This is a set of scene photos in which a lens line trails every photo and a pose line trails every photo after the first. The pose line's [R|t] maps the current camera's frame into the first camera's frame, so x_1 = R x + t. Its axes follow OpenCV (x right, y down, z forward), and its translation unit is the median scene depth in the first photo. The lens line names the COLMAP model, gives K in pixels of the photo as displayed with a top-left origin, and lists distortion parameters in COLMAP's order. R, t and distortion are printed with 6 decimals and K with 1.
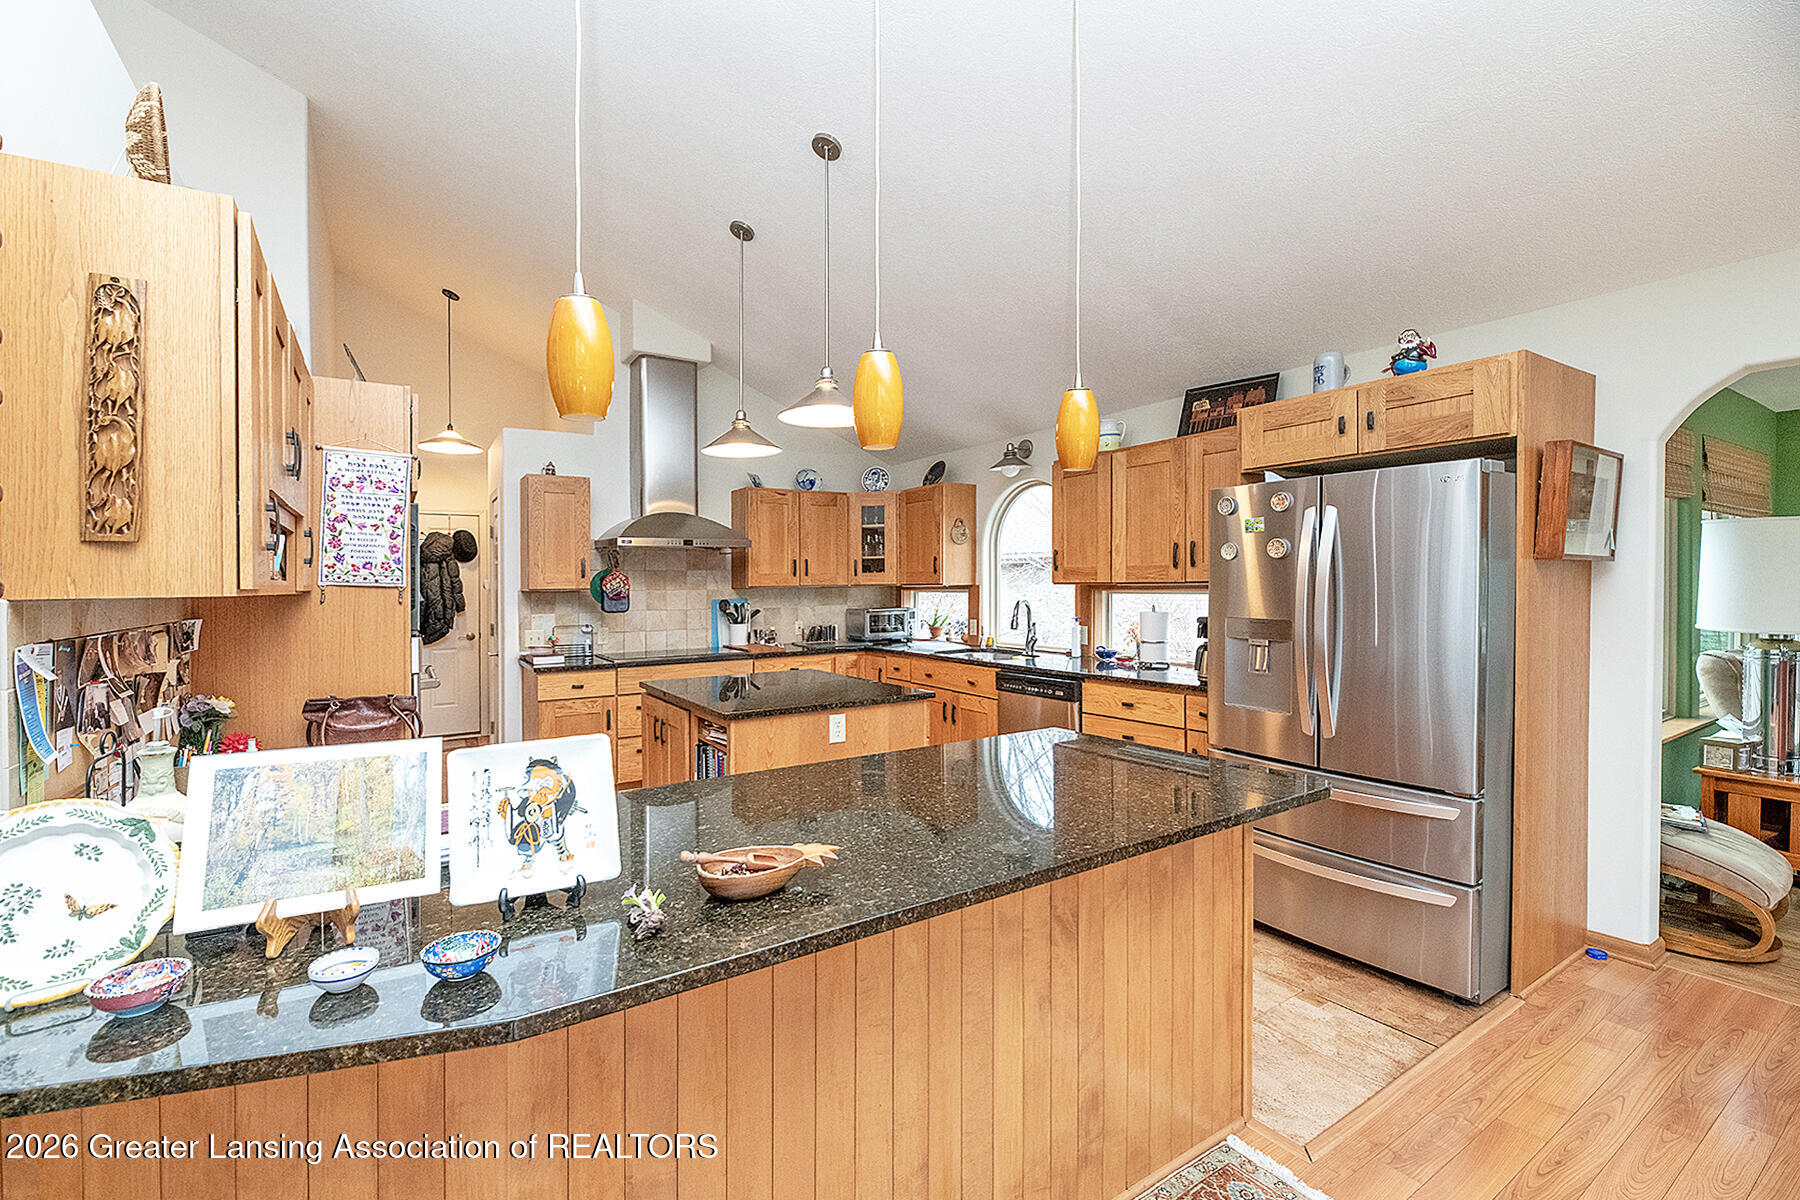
lens RADIAL K [[798.2, 0, 898.5], [0, 798.2, 571.6], [0, 0, 1]] dist [0.008620, -0.000052]
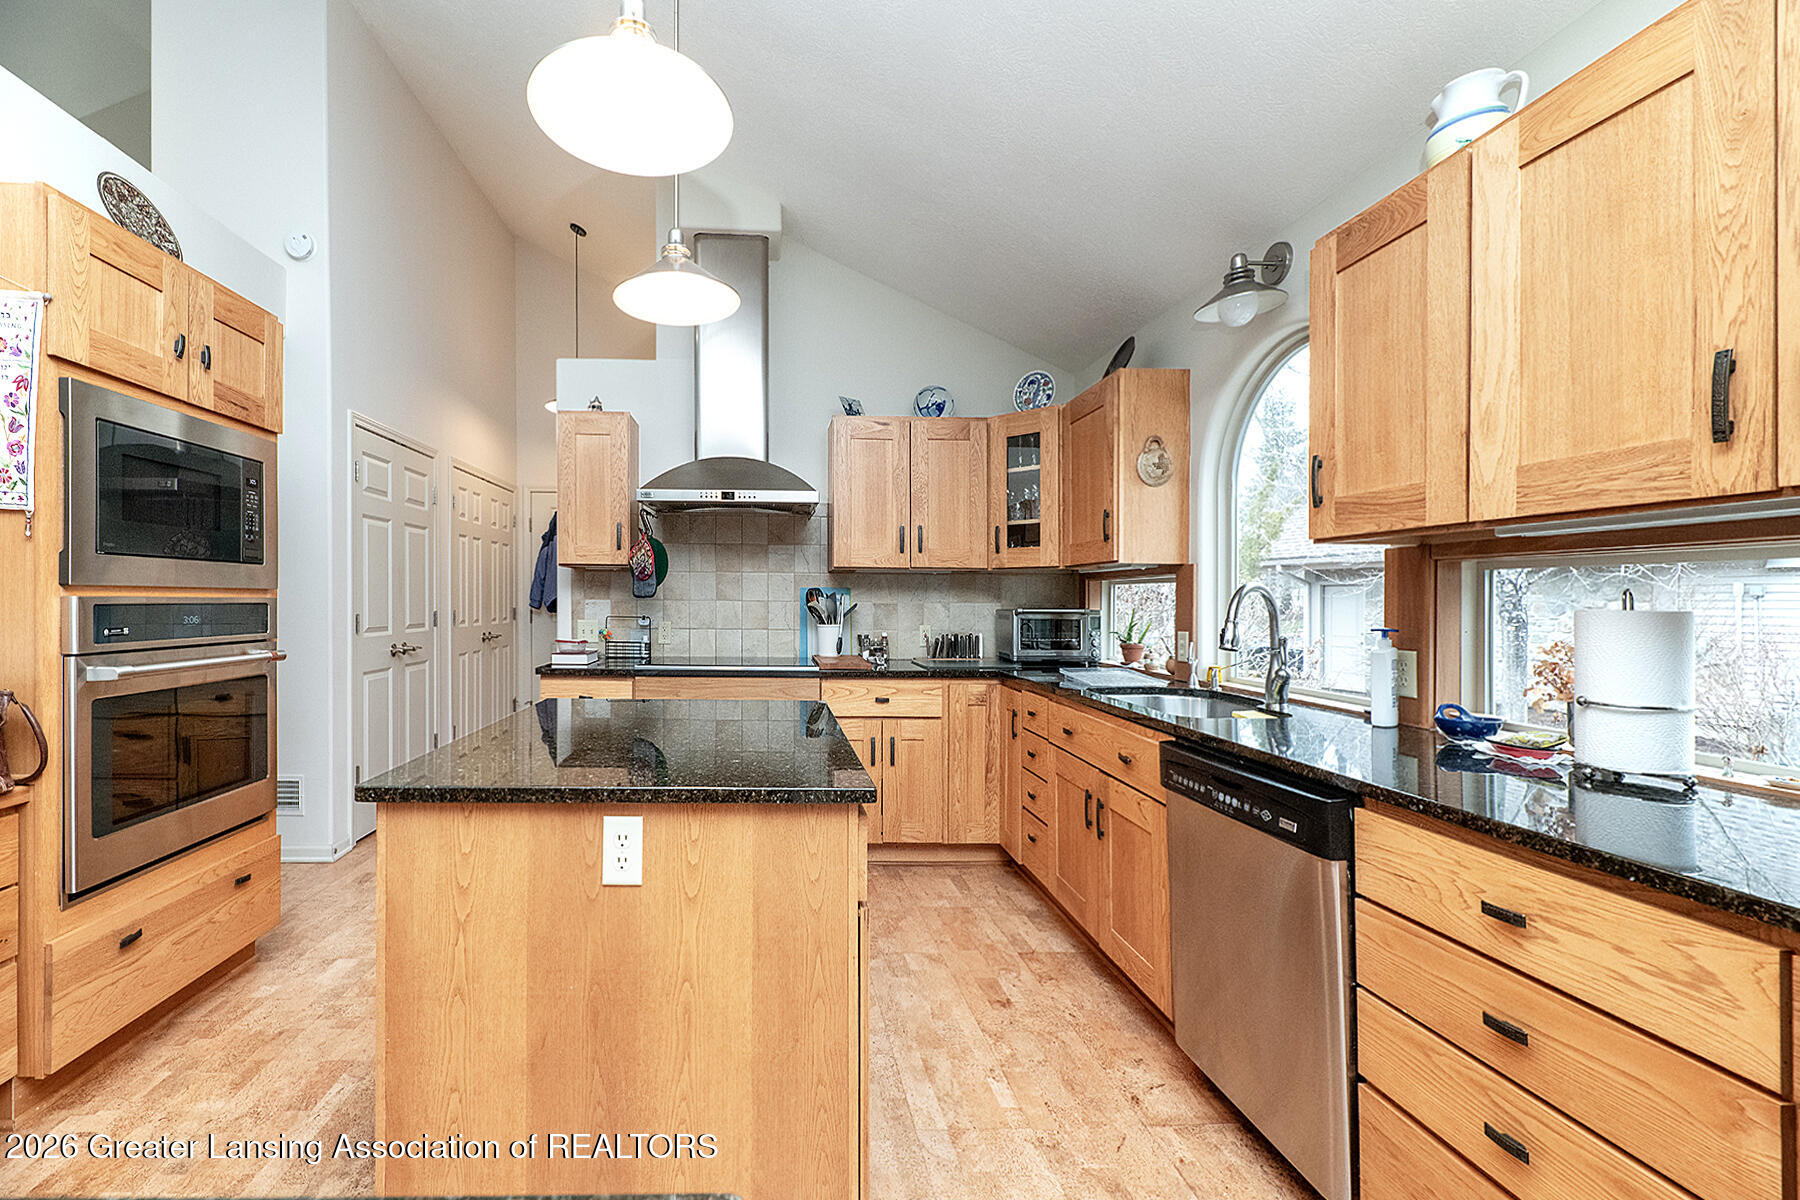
lens RADIAL K [[798.2, 0, 898.5], [0, 798.2, 571.6], [0, 0, 1]] dist [0.008620, -0.000052]
pose [[0.901230, 0.013738, -0.433124, 0.164956], [-0.026801, 0.999351, -0.024069, 0.042017], [0.432512, 0.033300, 0.901013, 0.492948]]
